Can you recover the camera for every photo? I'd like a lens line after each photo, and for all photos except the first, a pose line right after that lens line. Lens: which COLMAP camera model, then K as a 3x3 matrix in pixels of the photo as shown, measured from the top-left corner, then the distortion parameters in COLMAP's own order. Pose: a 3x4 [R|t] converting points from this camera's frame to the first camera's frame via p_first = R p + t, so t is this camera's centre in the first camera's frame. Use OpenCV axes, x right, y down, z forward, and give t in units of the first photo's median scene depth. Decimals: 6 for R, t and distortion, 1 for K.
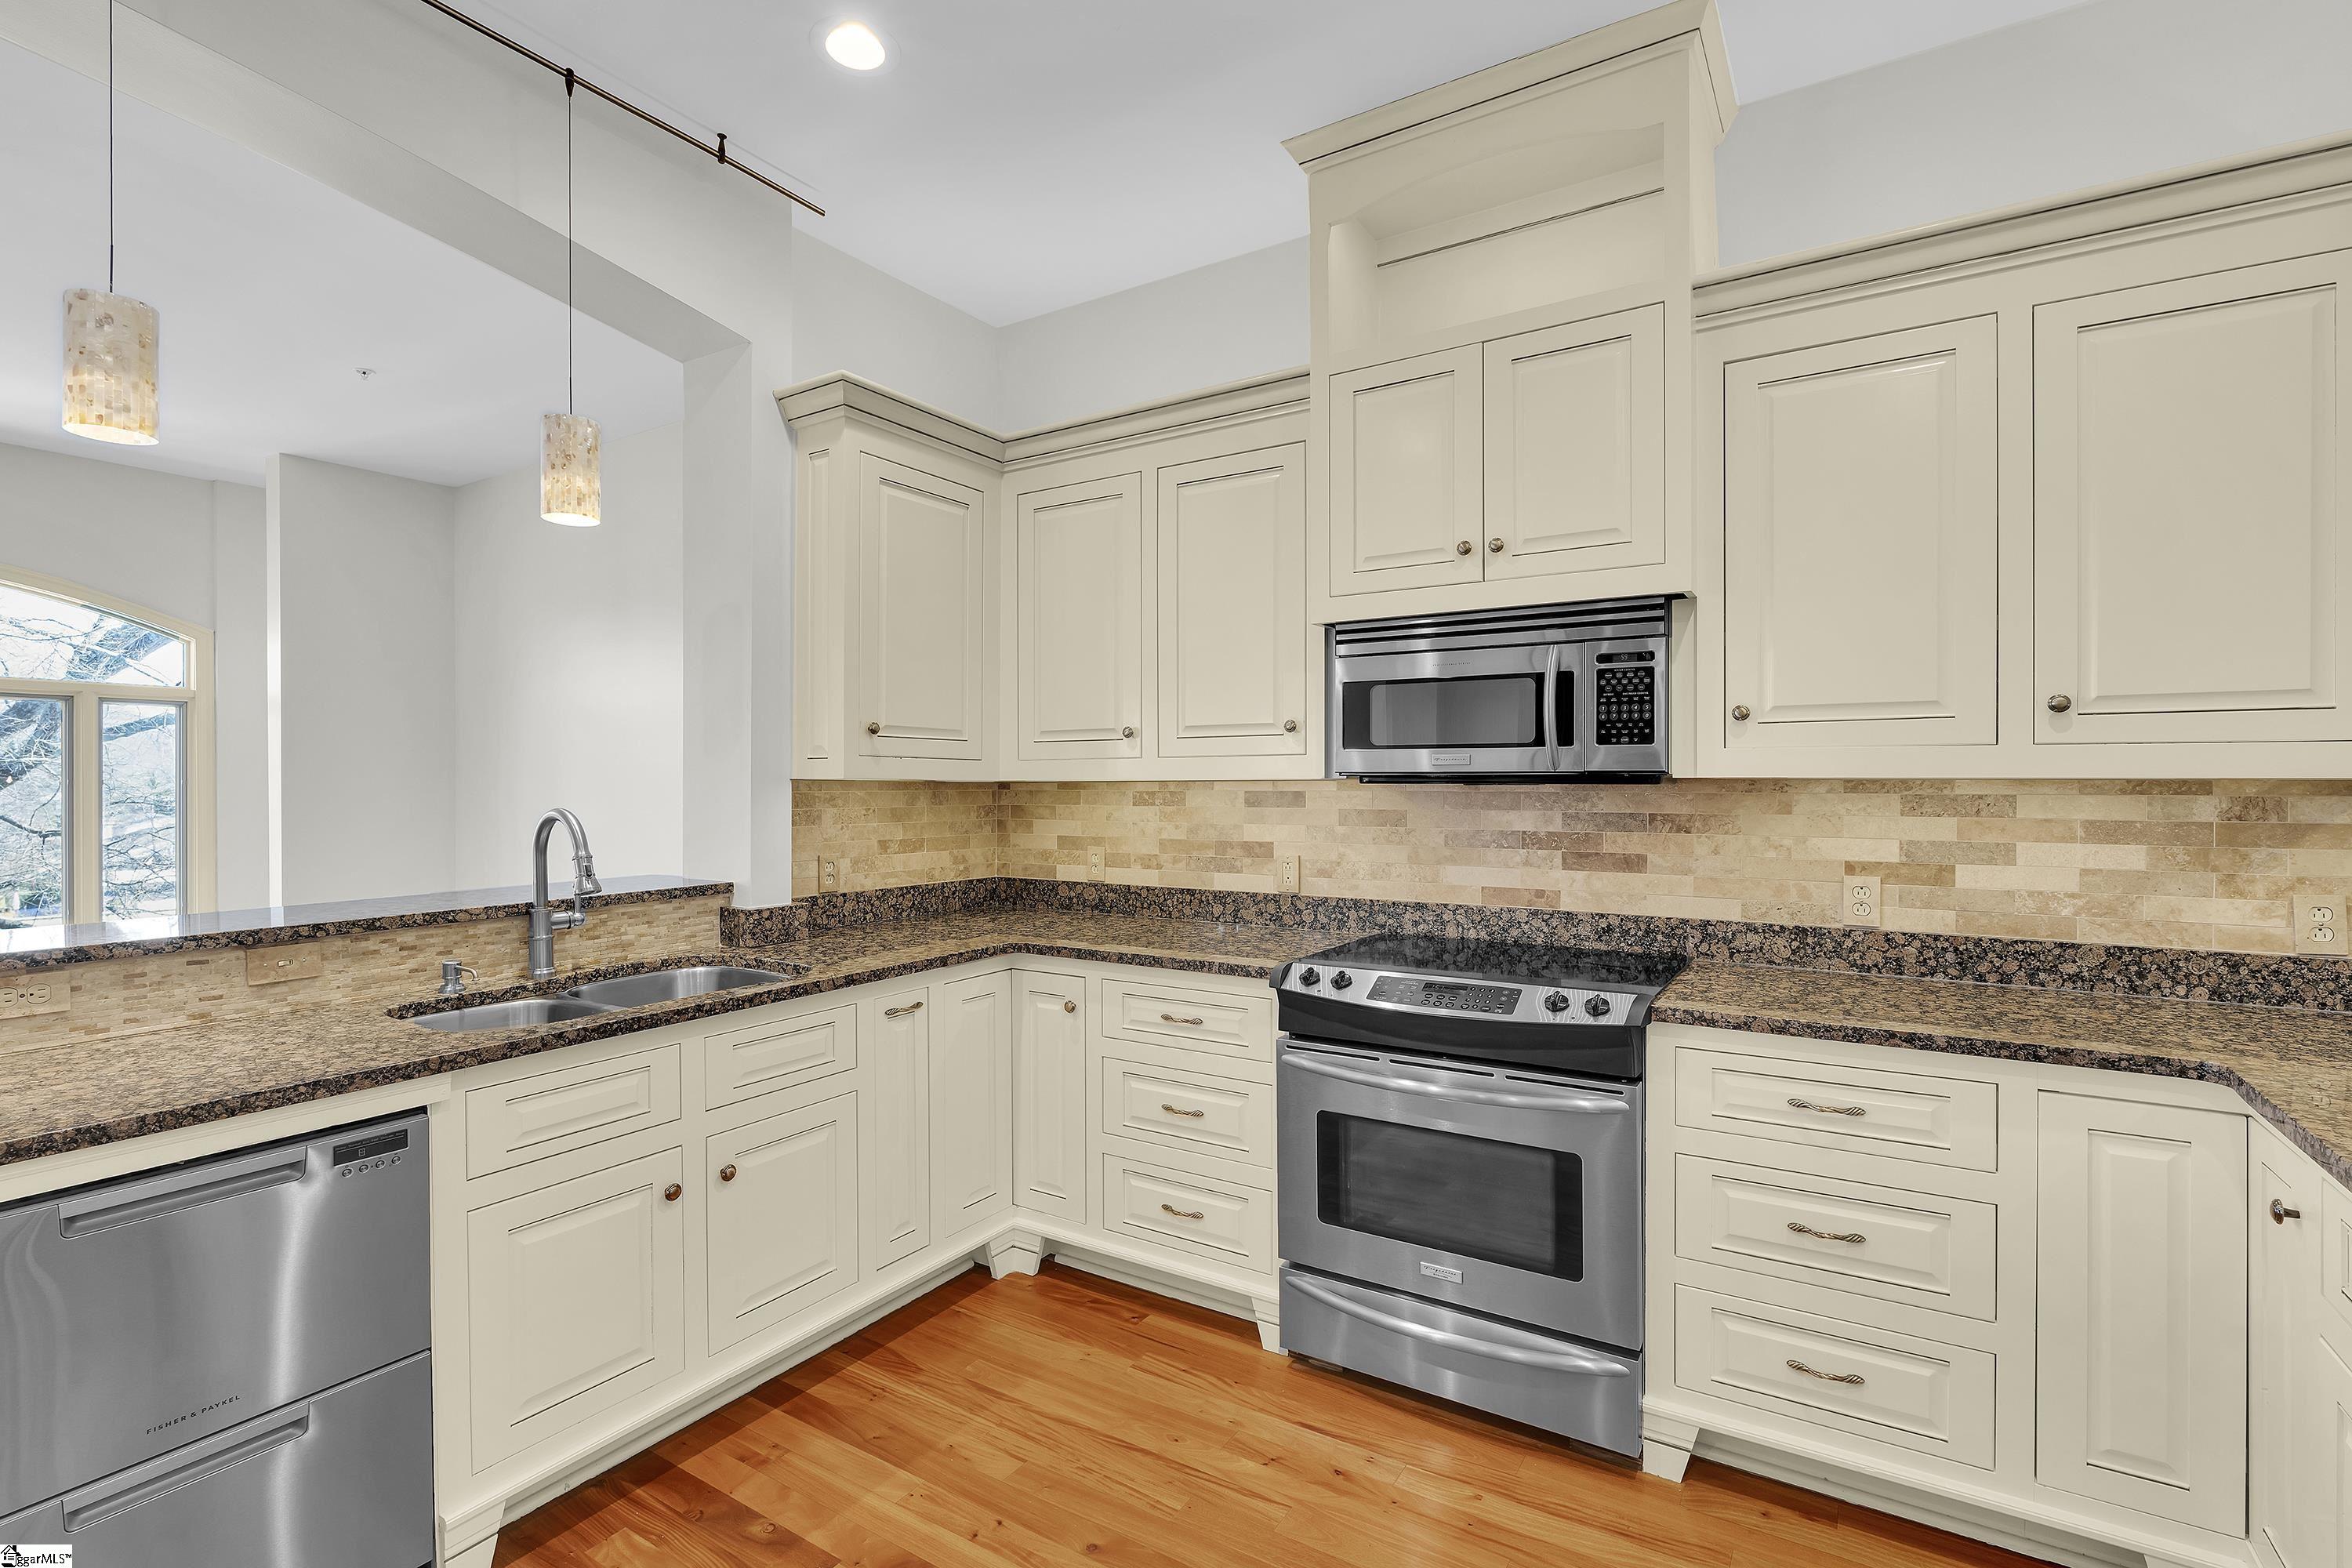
lens RADIAL K [[1106.4, 0, 1096.1], [0, 1106.4, 785.6], [0, 0, 1]] dist [-0.008541, -0.000009]
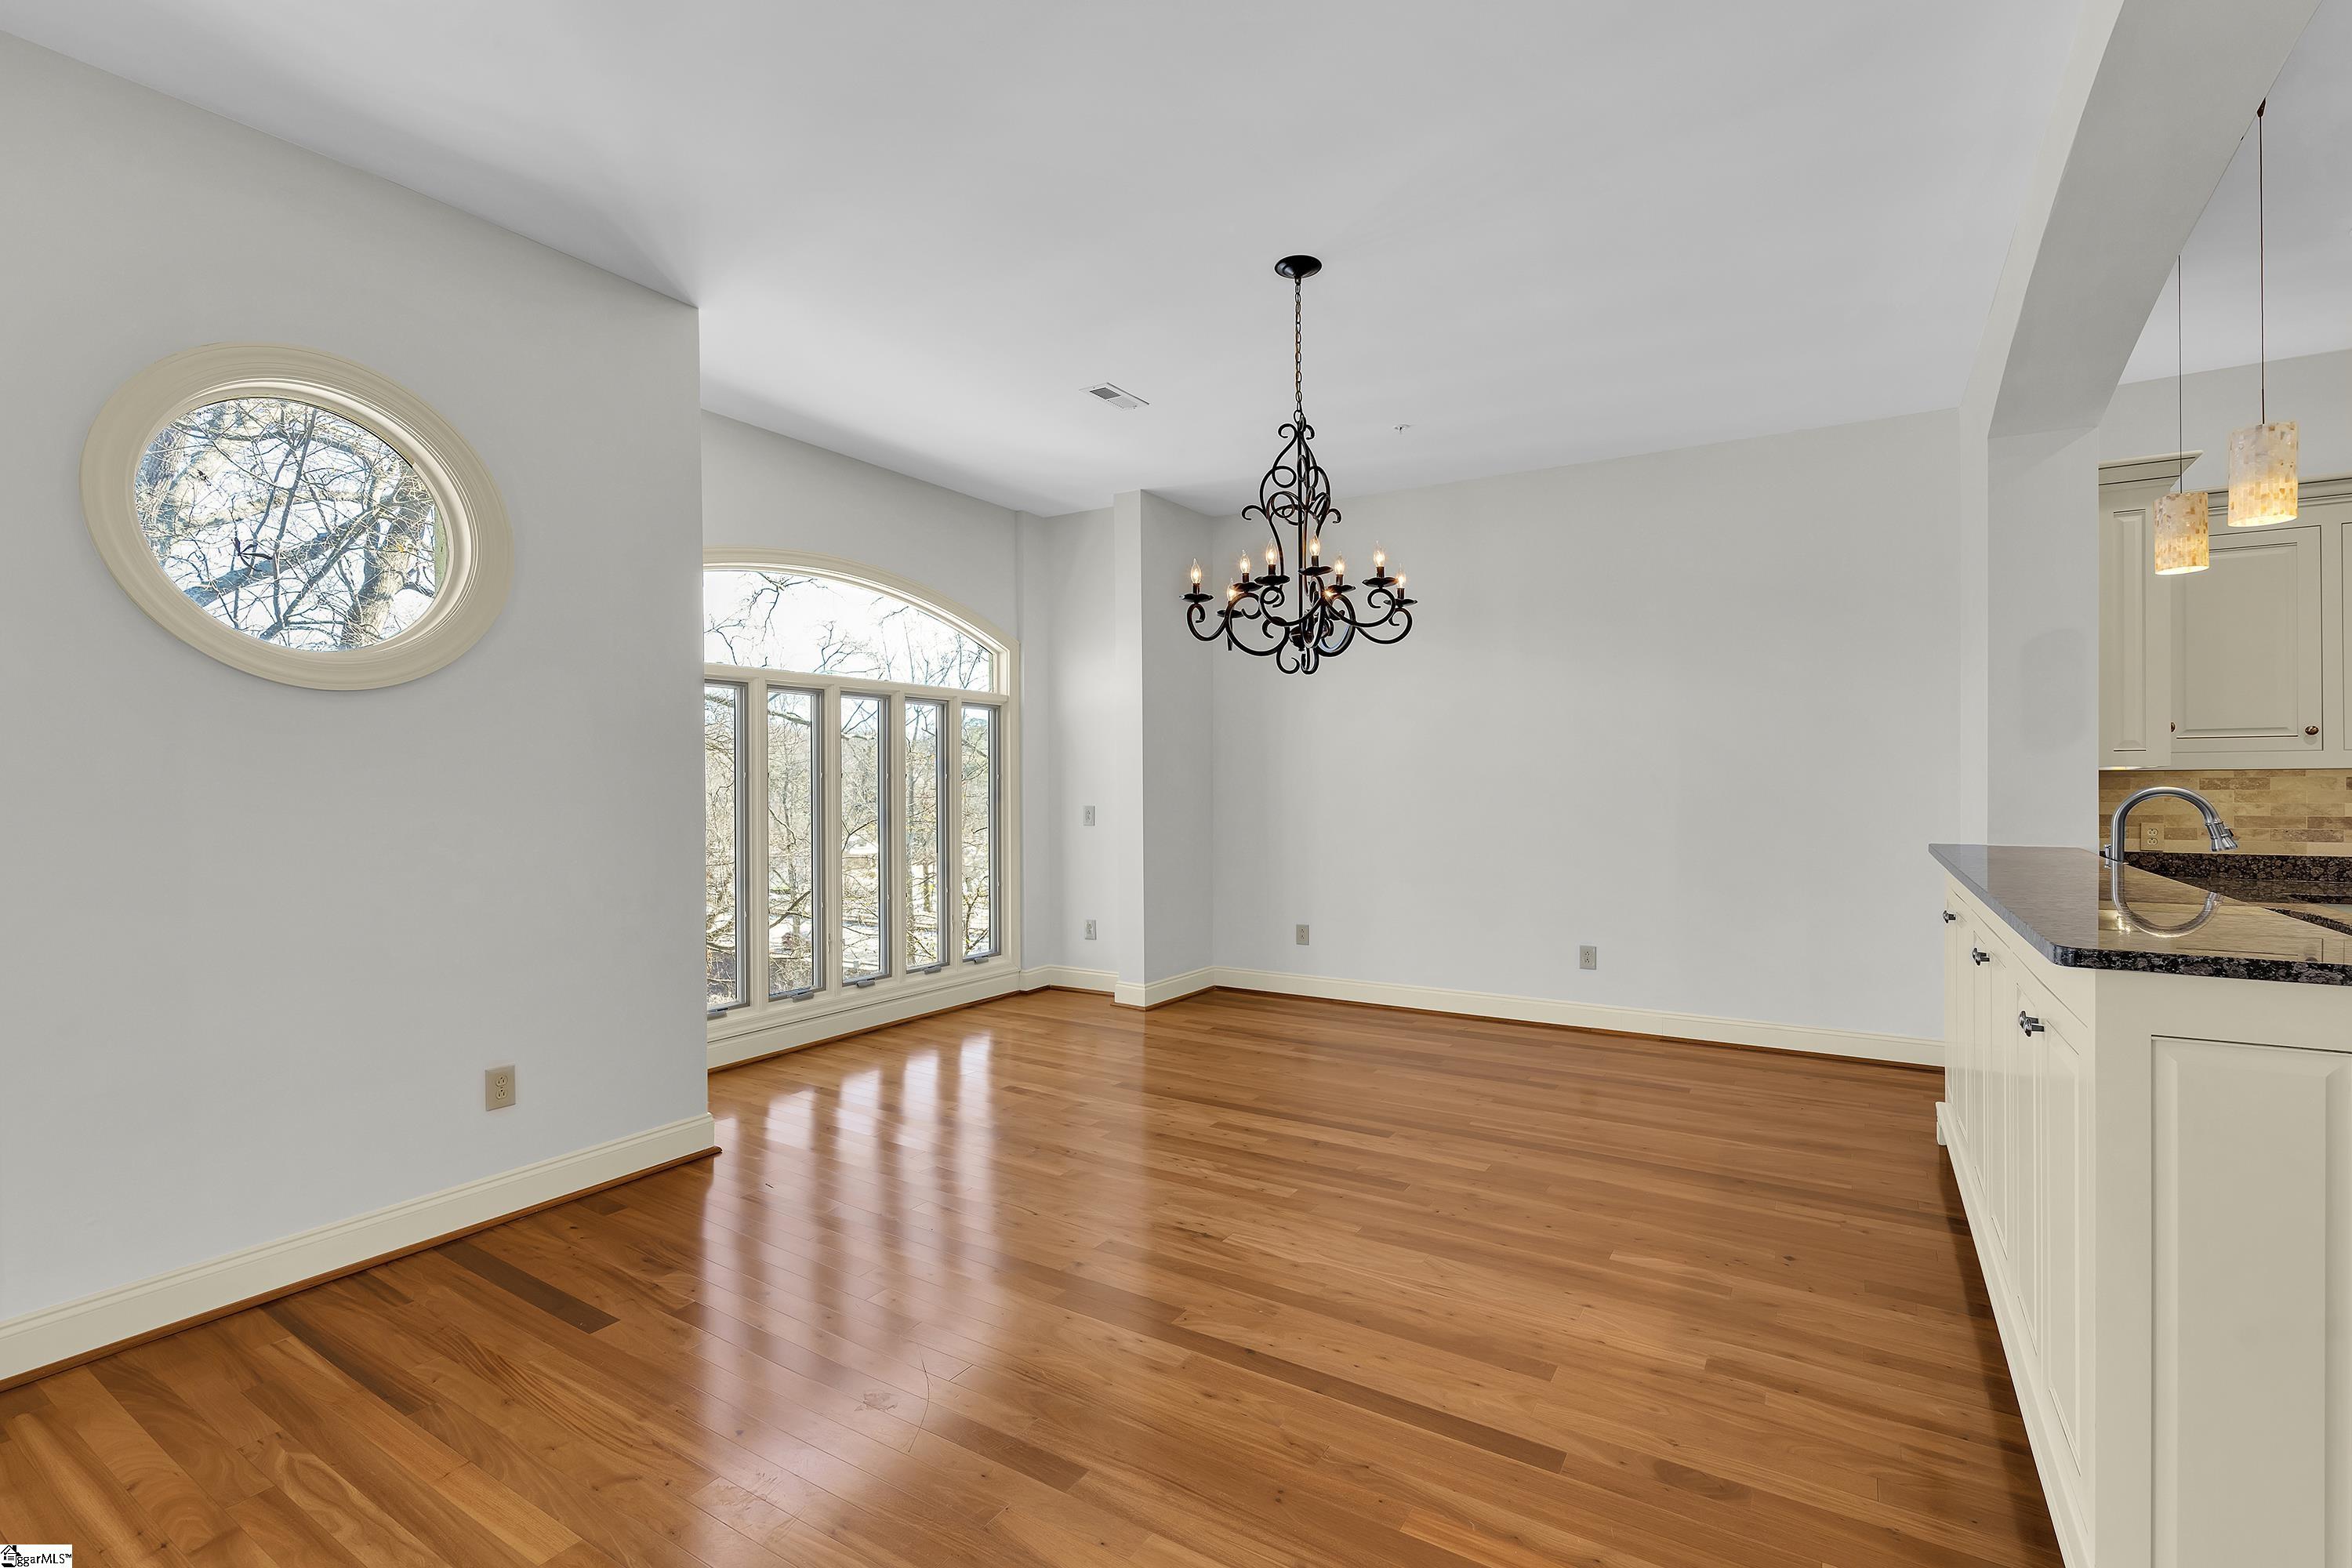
lens RADIAL K [[1106.4, 0, 1096.1], [0, 1106.4, 785.6], [0, 0, 1]] dist [-0.008541, -0.000009]
pose [[0.999976, -0.004361, -0.005360, -1.238177], [0.004377, 0.999986, 0.003064, 0.004613], [0.005346, -0.003087, 0.999981, -0.243949]]
